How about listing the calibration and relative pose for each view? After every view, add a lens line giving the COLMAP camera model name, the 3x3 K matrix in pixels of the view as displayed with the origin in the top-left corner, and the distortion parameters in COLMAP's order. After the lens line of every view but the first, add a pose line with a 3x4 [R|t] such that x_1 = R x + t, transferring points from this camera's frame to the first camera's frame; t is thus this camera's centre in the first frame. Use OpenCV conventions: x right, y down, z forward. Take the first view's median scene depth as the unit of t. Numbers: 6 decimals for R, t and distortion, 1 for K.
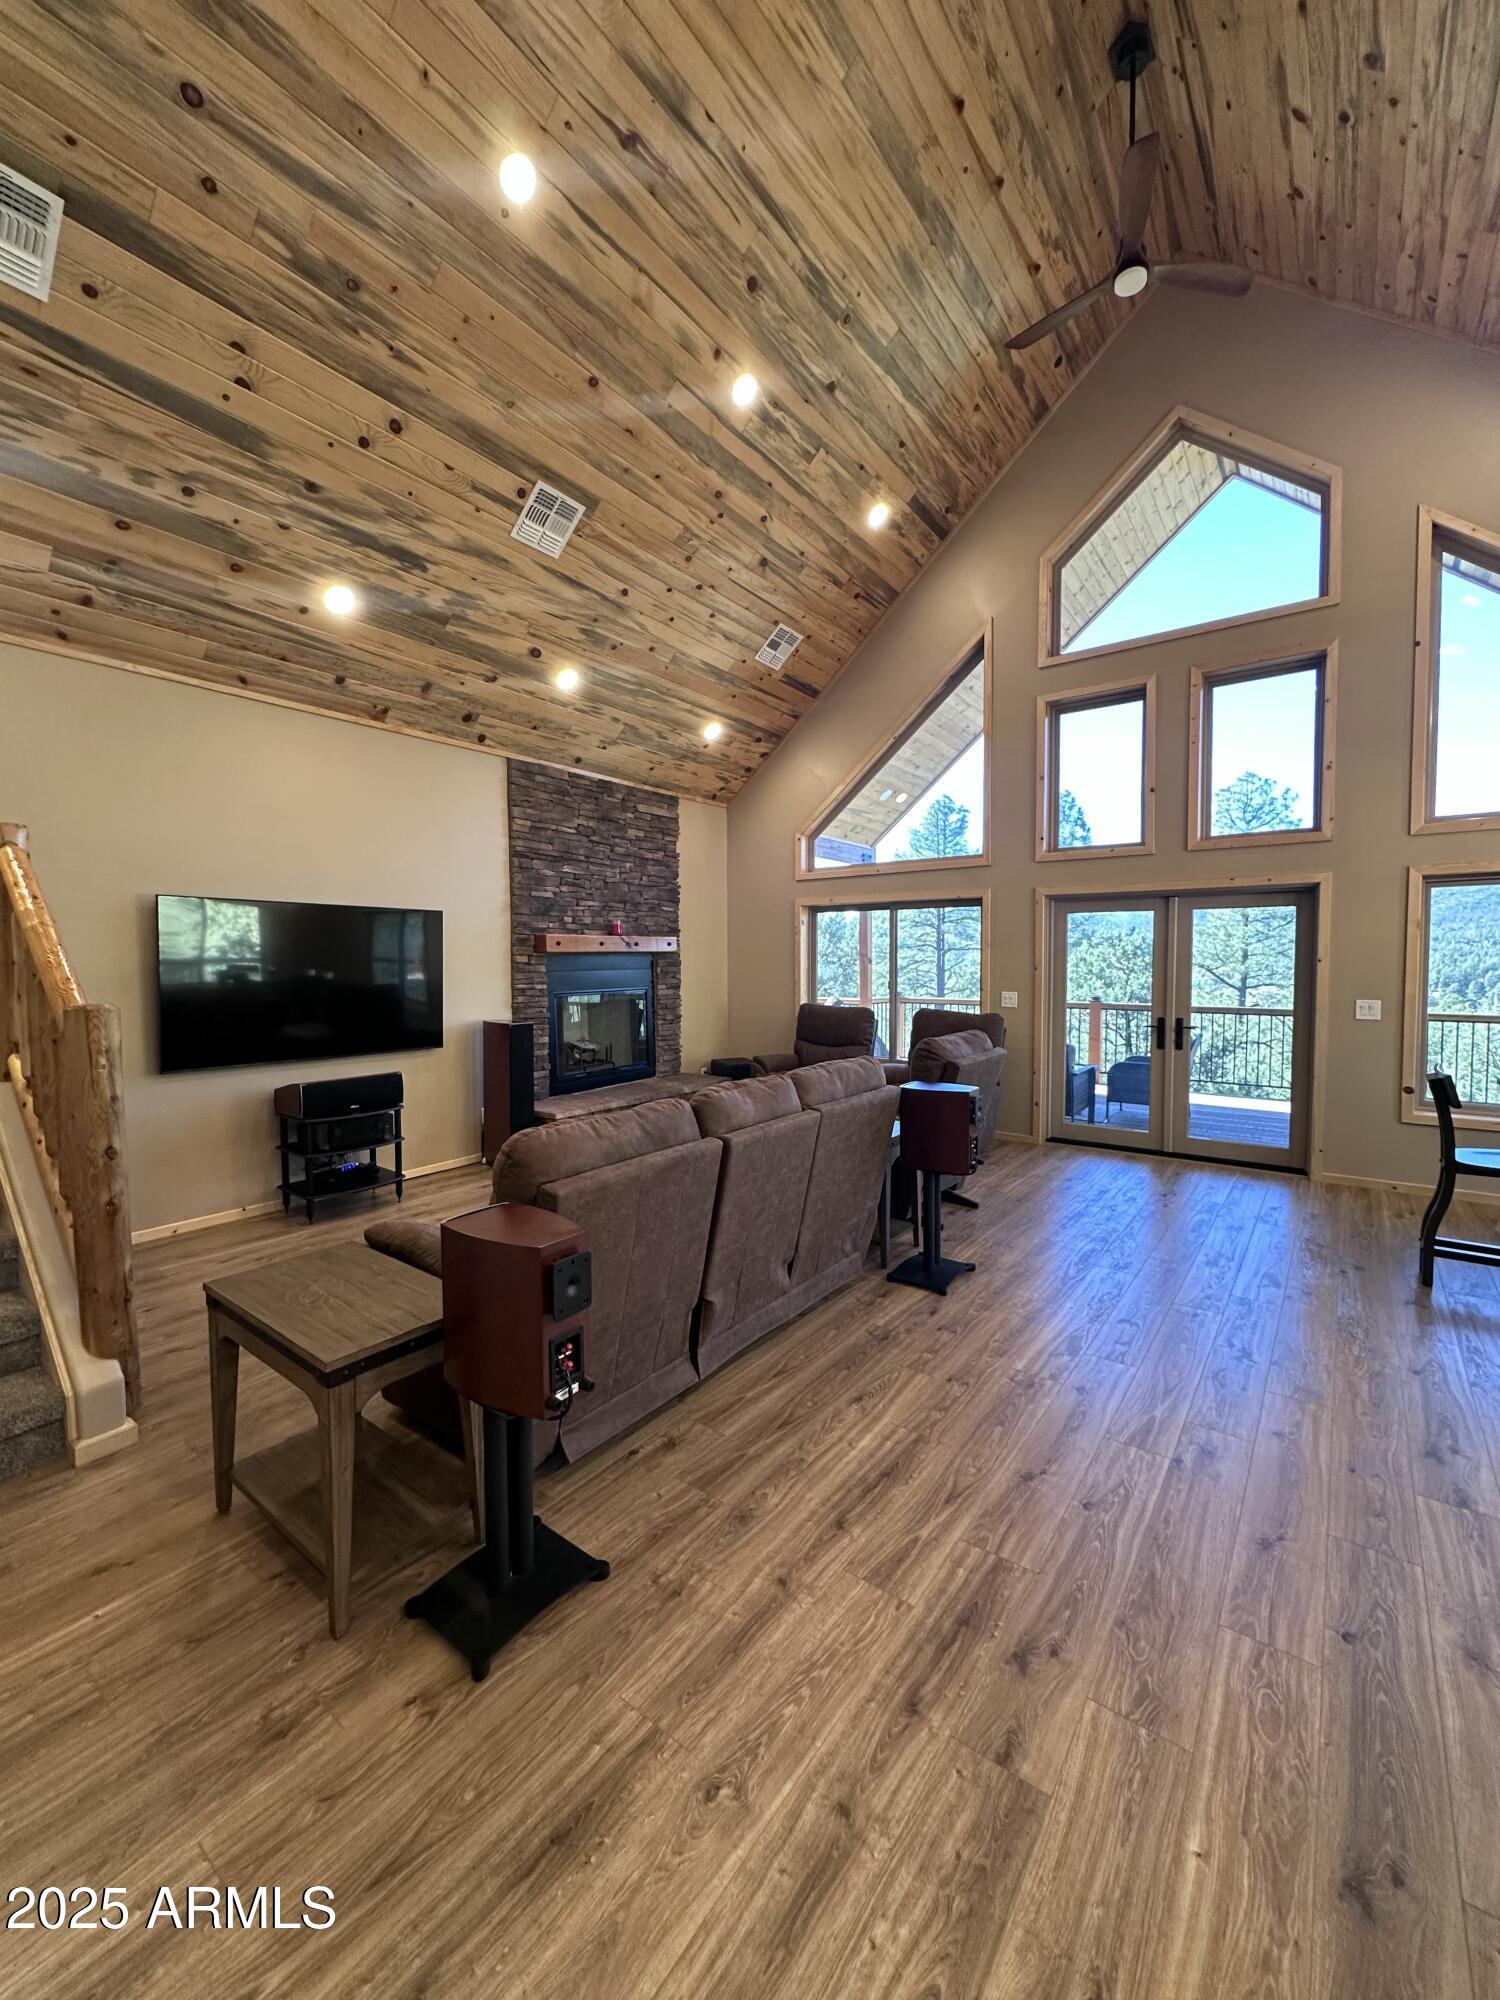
lens RADIAL K [[797.4, 0, 749.9], [0, 797.4, 997.9], [0, 0, 1]] dist [-0.004598, 0.000677]
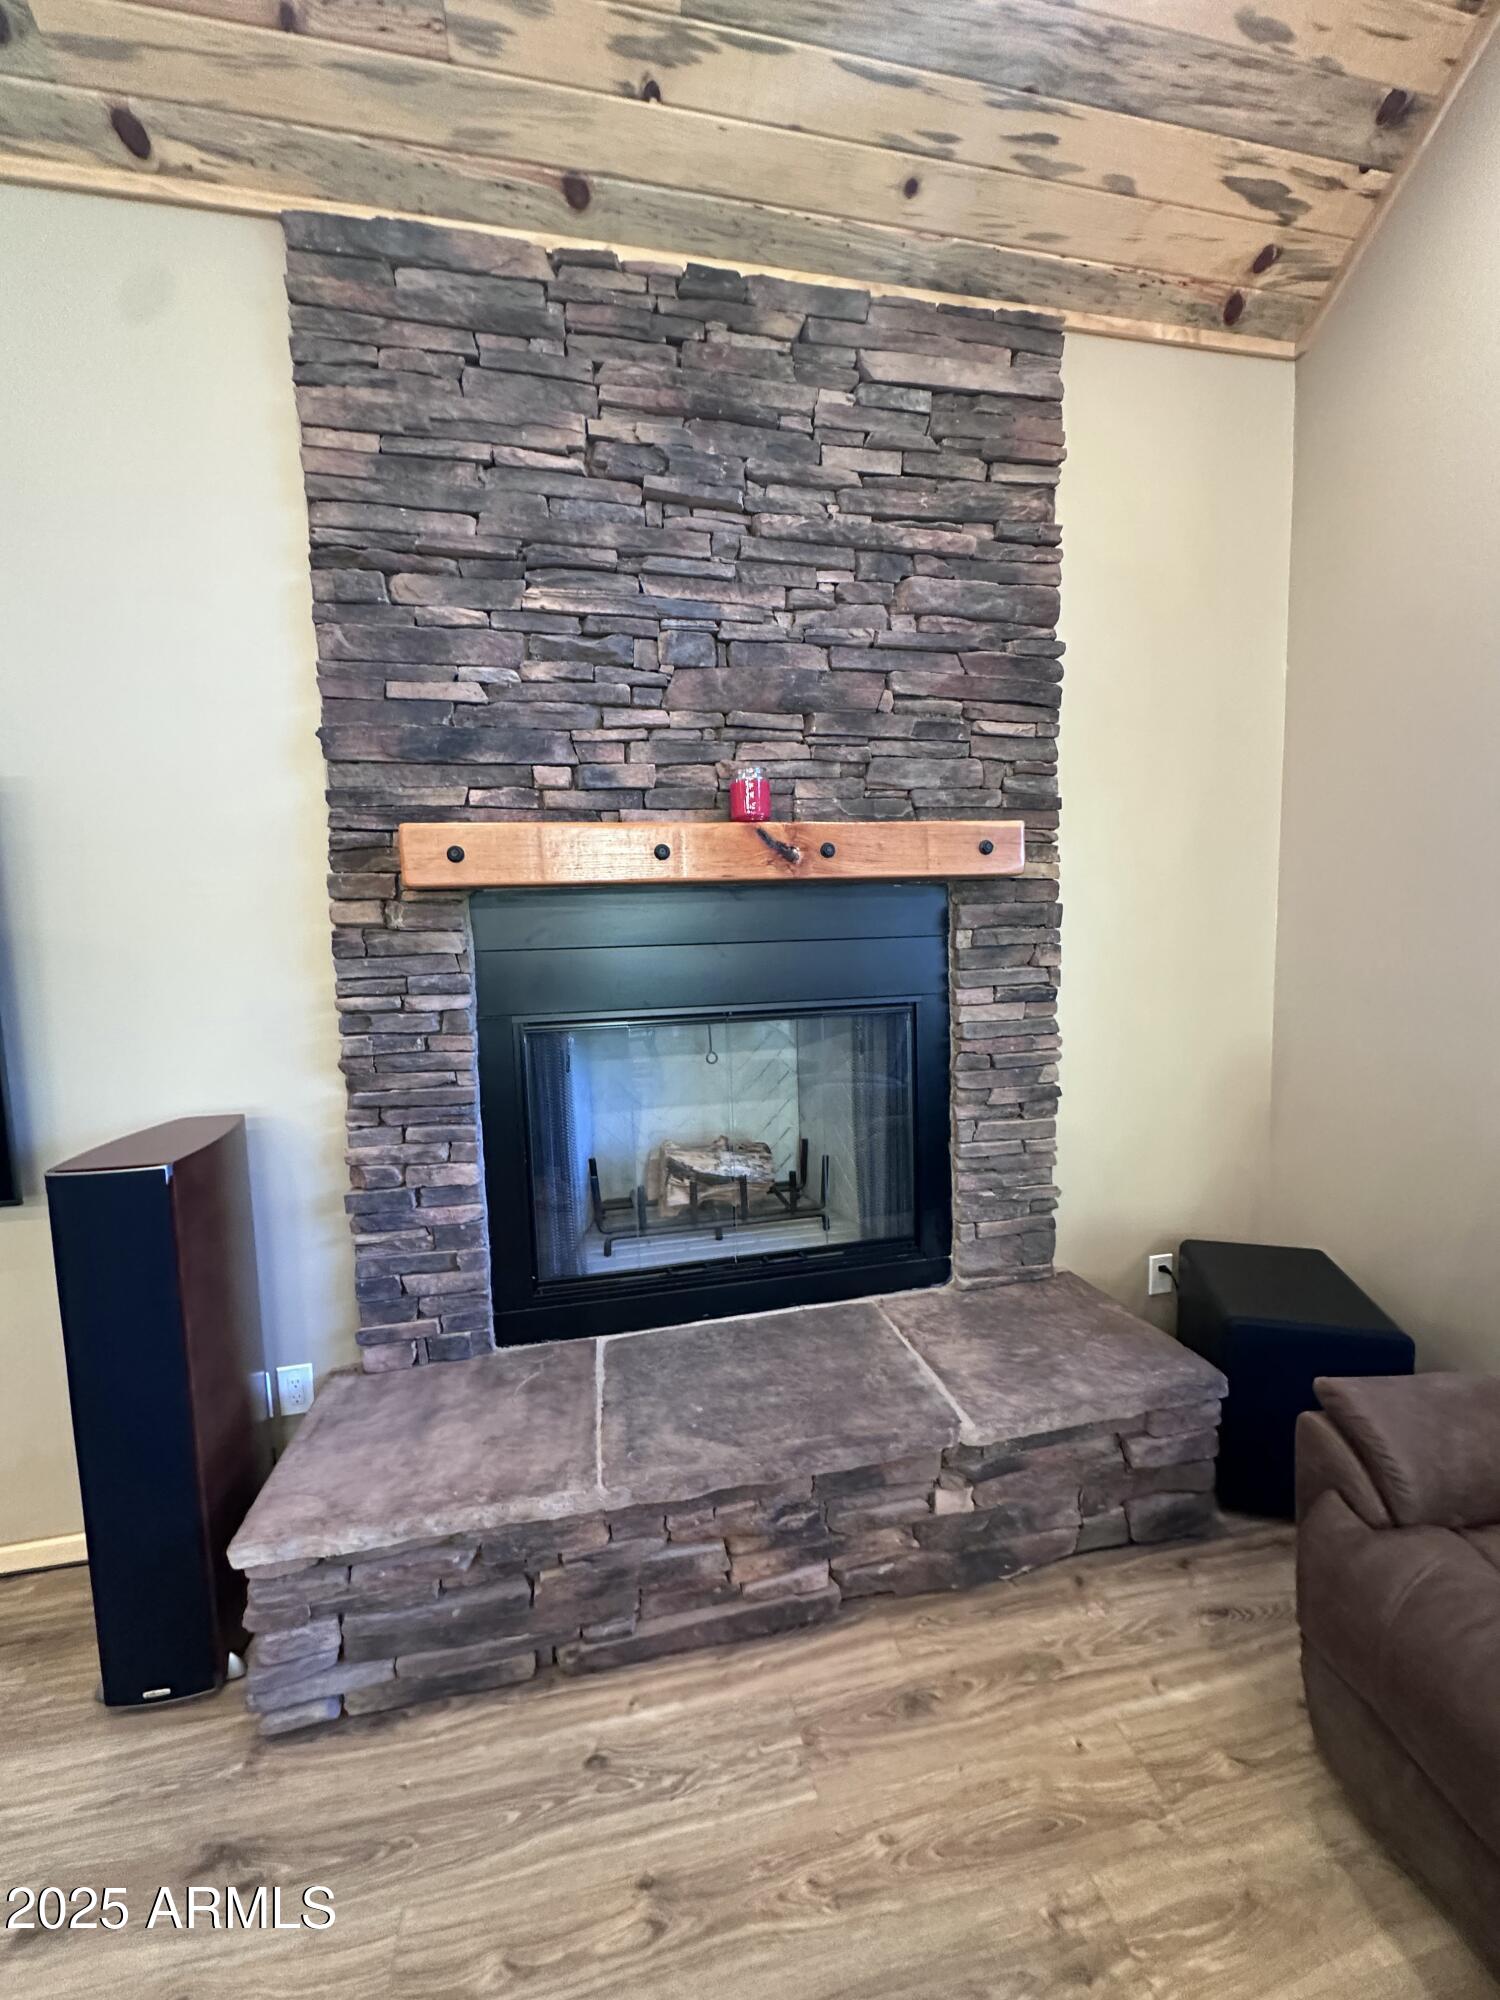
lens RADIAL K [[797.4, 0, 751.4], [0, 797.4, 985.0], [0, 0, 1]] dist [-0.004598, 0.000677]
pose [[0.753960, 0.044951, -0.655380, 0.022398], [-0.013523, 0.998507, 0.052928, -0.033959], [0.656781, -0.031043, 0.753442, 0.749243]]
